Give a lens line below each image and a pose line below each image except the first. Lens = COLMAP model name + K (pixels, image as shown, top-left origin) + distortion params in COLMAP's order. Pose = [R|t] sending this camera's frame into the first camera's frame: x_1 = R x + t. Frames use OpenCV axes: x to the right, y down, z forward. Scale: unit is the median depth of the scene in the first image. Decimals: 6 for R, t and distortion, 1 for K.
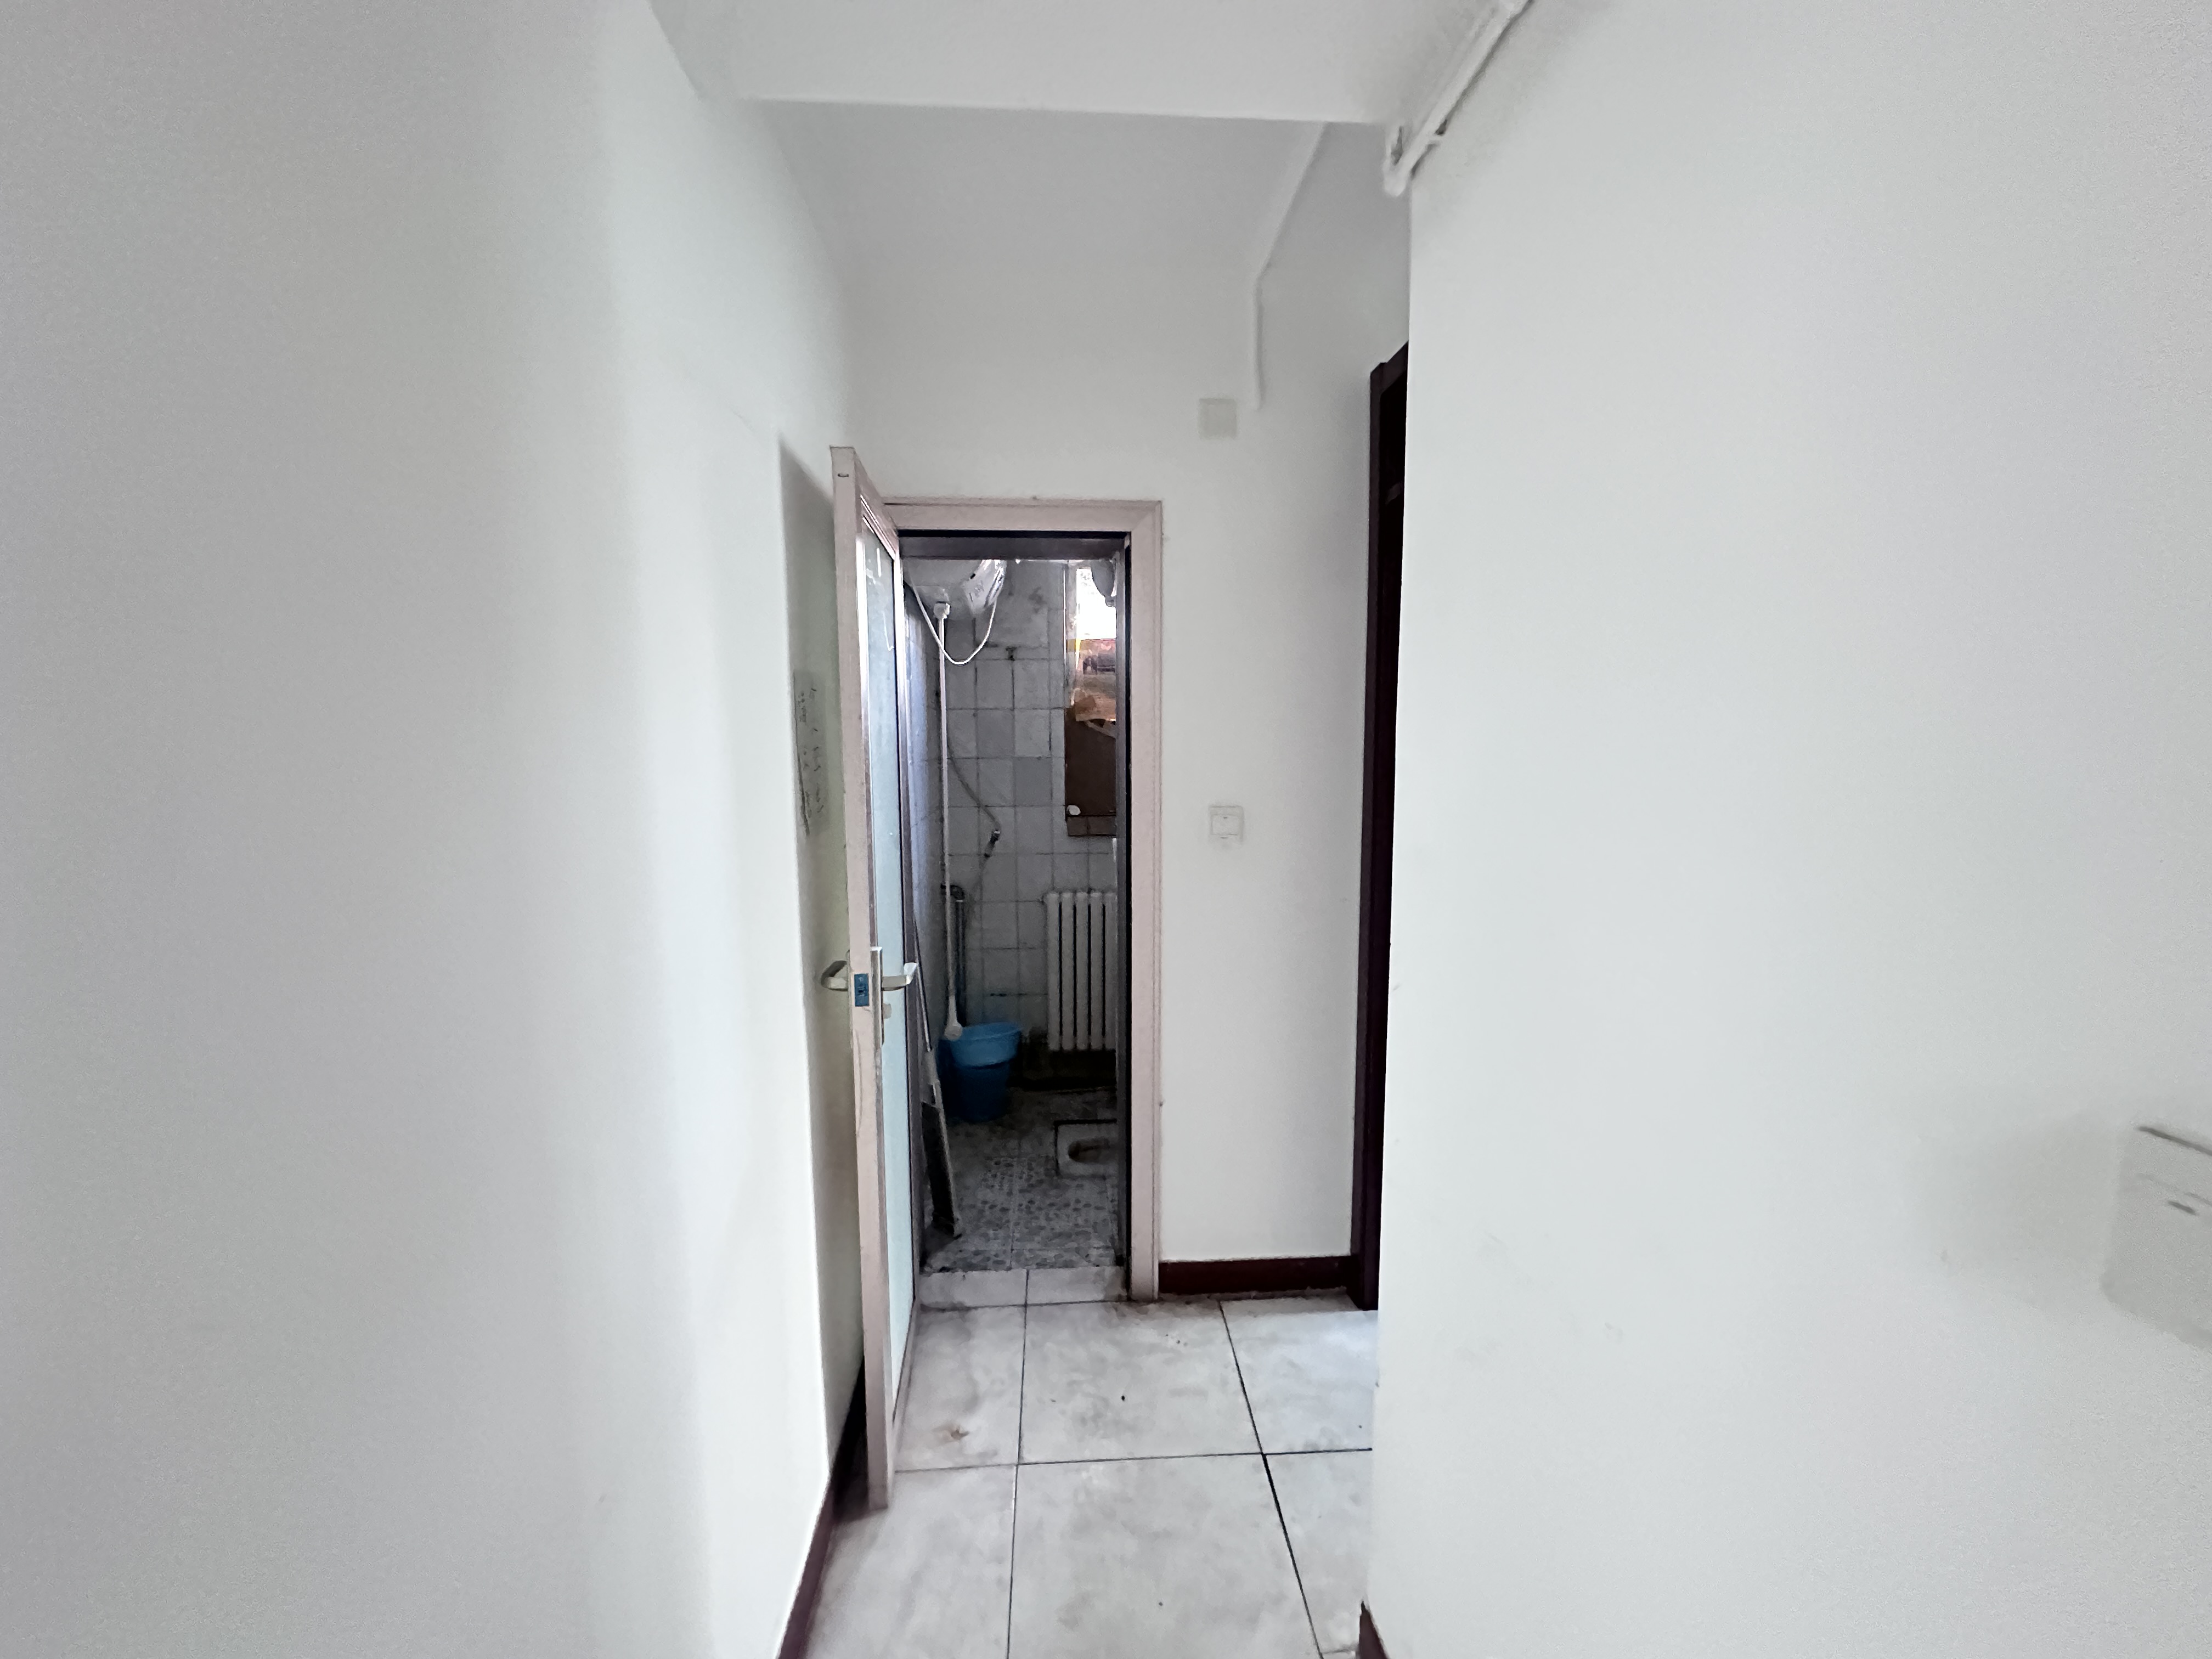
lens RADIAL K [[877.5, 0, 1099.0], [0, 877.5, 834.9], [0, 0, 1]] dist [-0.001408, -0.000110]
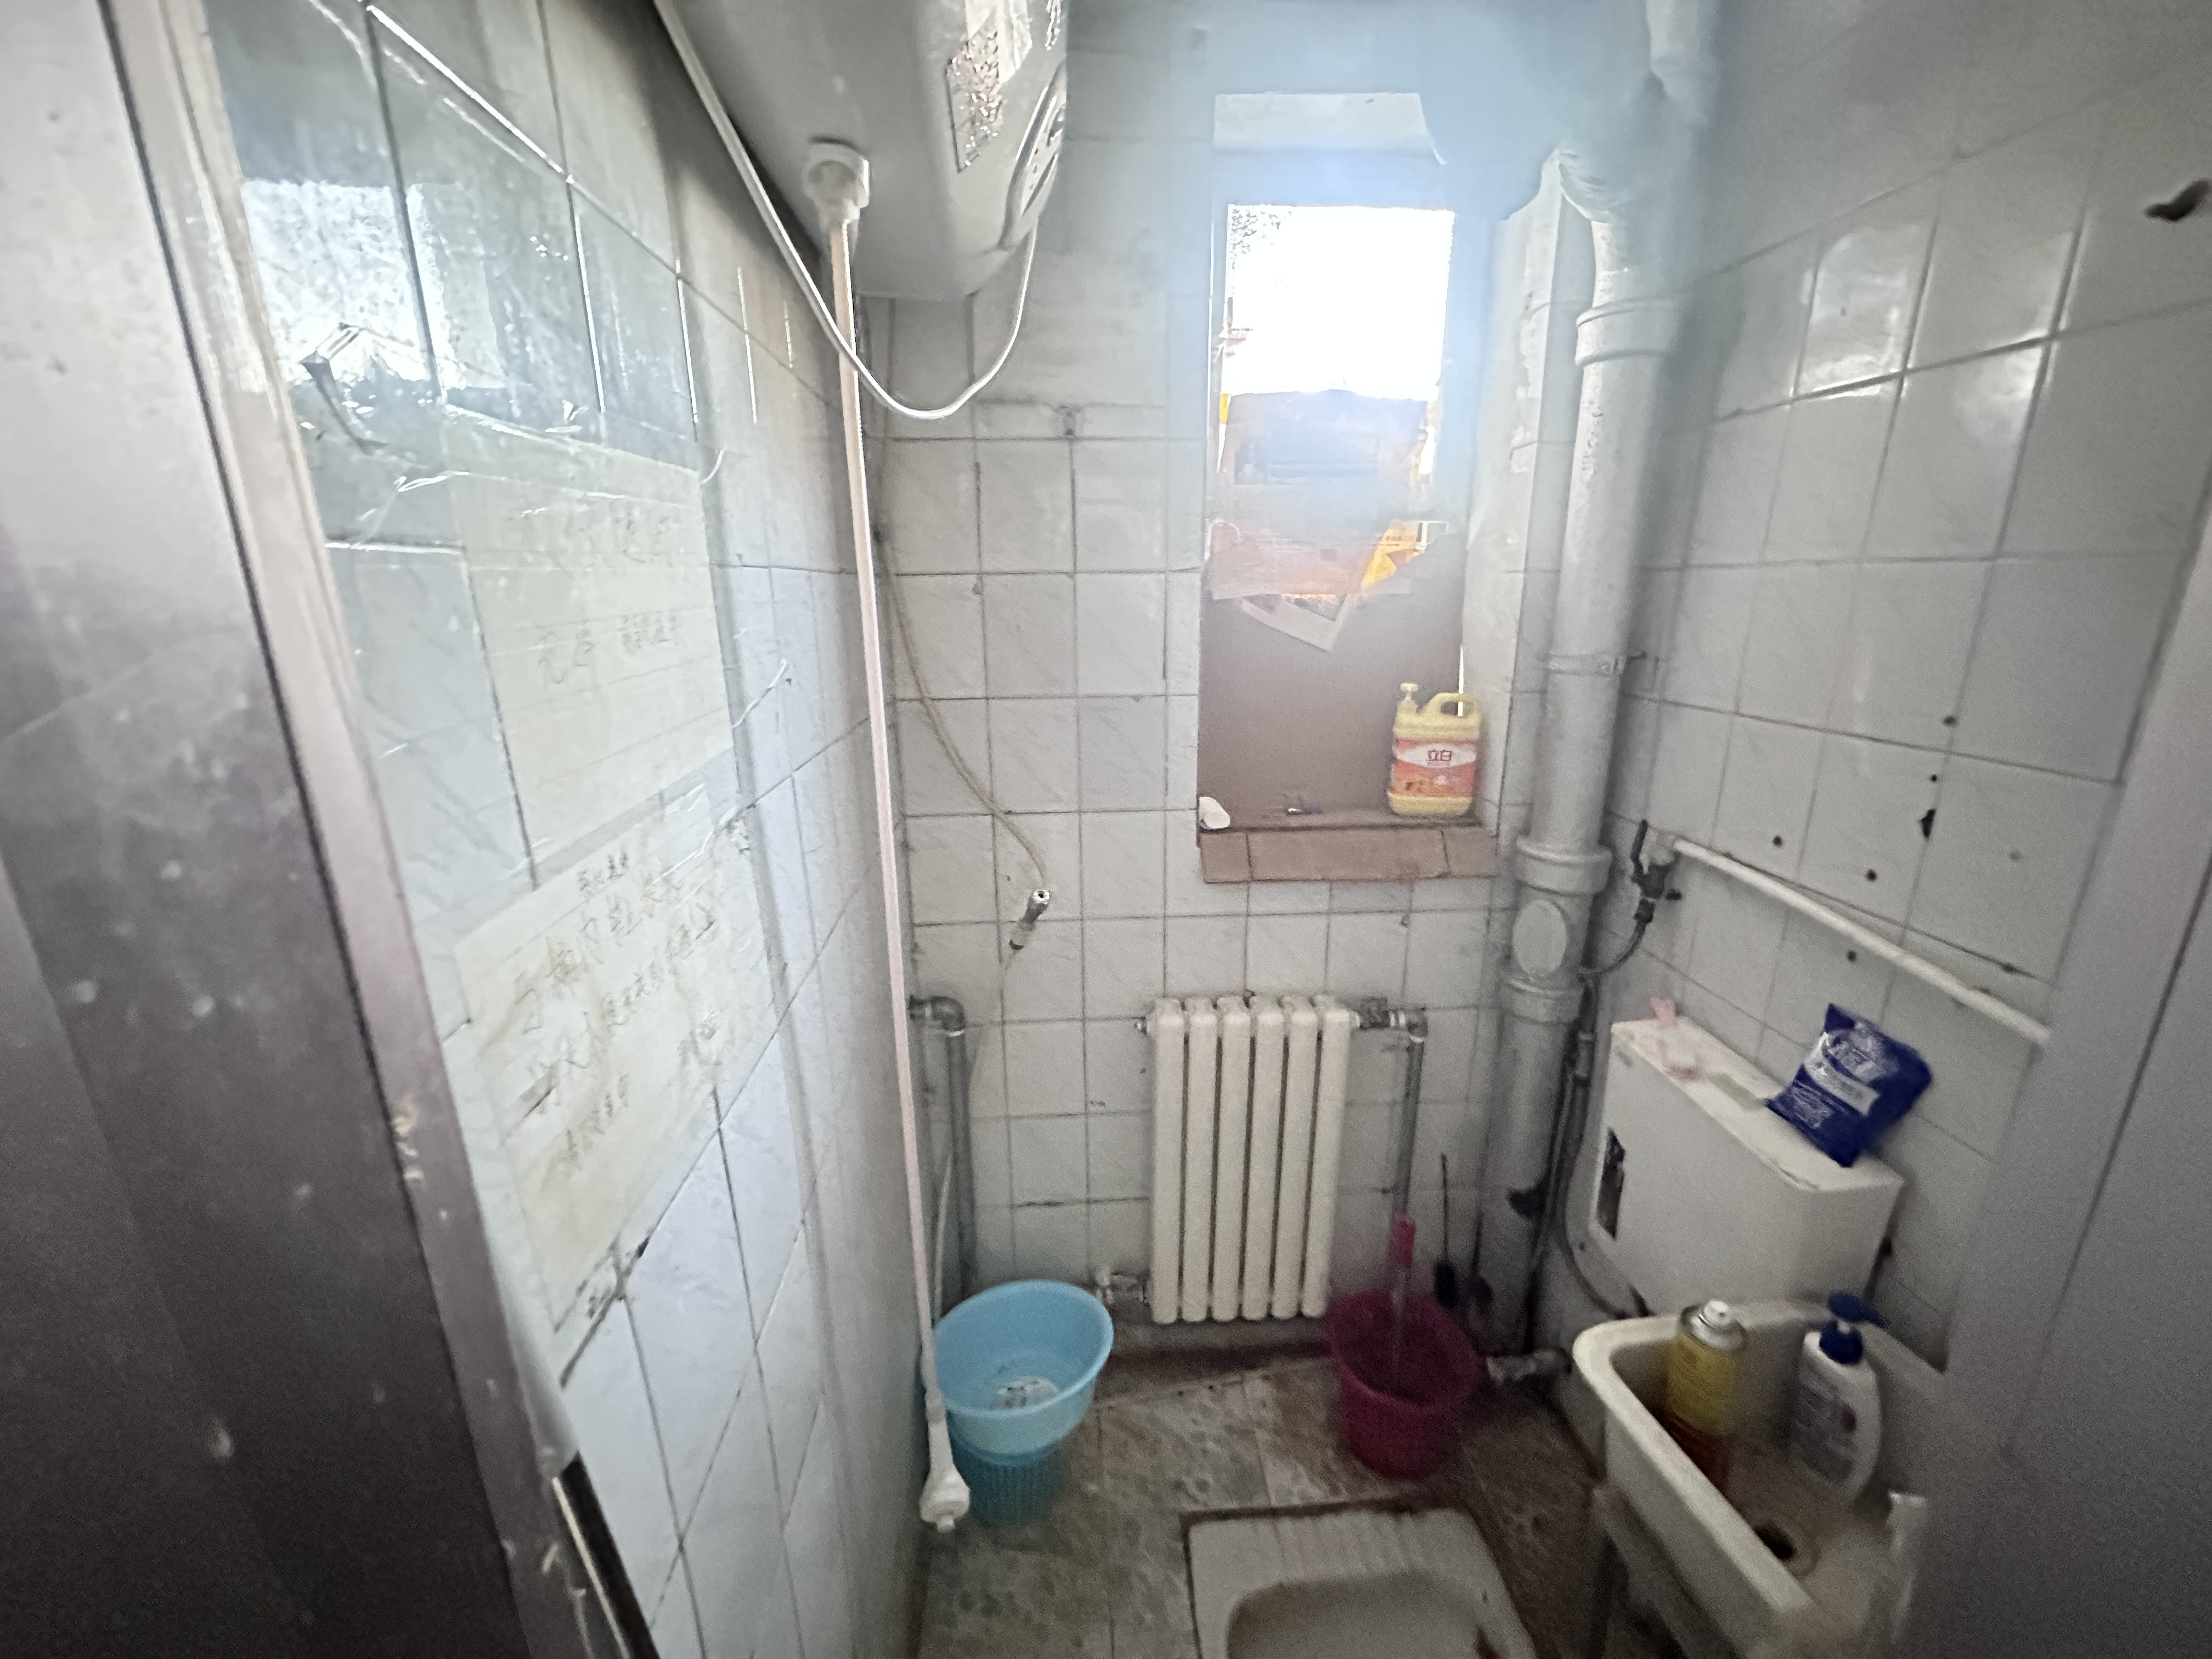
lens RADIAL K [[877.5, 0, 1113.2], [0, 877.5, 823.5], [0, 0, 1]] dist [-0.001408, -0.000110]
pose [[0.999908, -0.004249, 0.012911, -0.084560], [0.001990, 0.985413, 0.170167, -0.098538], [-0.013446, -0.170125, 0.985331, 0.584558]]
